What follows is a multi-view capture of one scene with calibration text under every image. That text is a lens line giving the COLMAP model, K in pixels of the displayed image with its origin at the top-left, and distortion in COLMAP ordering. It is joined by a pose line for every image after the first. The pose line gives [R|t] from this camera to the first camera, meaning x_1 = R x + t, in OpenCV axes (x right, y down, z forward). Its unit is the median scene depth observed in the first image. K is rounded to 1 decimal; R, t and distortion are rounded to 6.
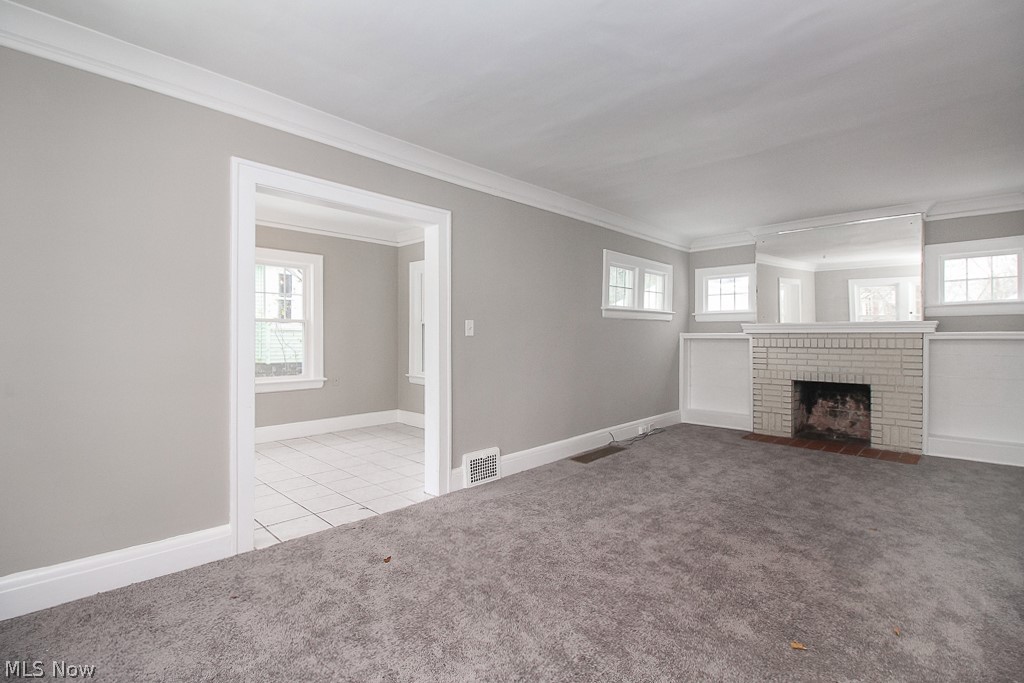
lens RADIAL K [[479.4, 0, 517.5], [0, 479.4, 335.8], [0, 0, 1]] dist [0.002820, -0.007970]
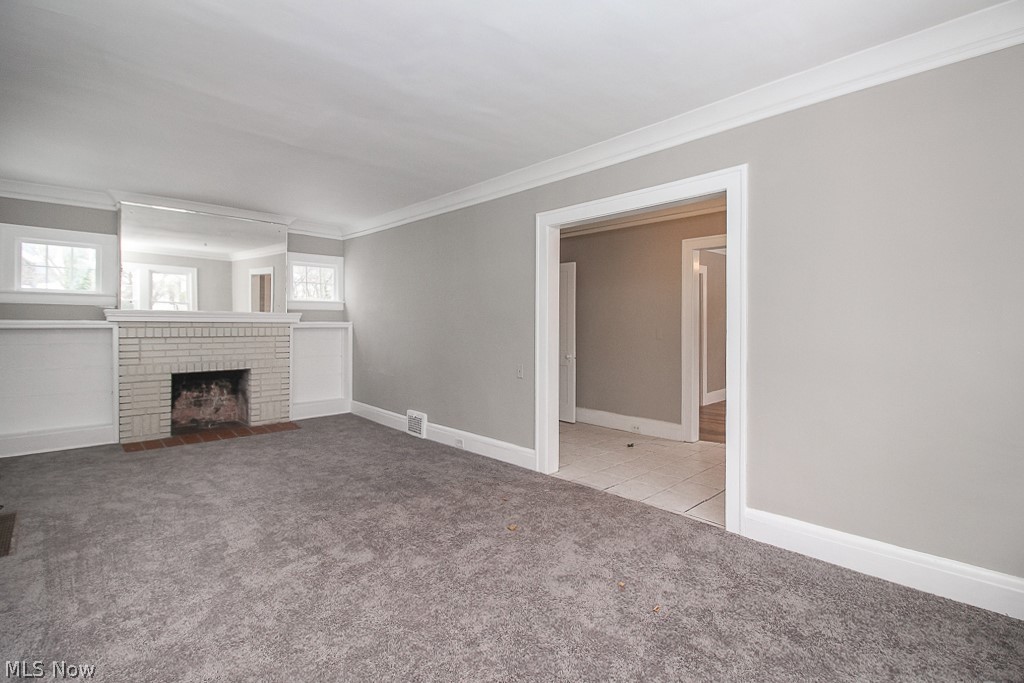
lens RADIAL K [[479.4, 0, 517.5], [0, 479.4, 335.8], [0, 0, 1]] dist [0.002820, -0.007970]
pose [[0.013669, -0.021635, 0.999672, -0.326764], [-0.002278, 0.999763, 0.021668, -0.000071], [-0.999904, -0.002573, 0.013616, 0.338369]]
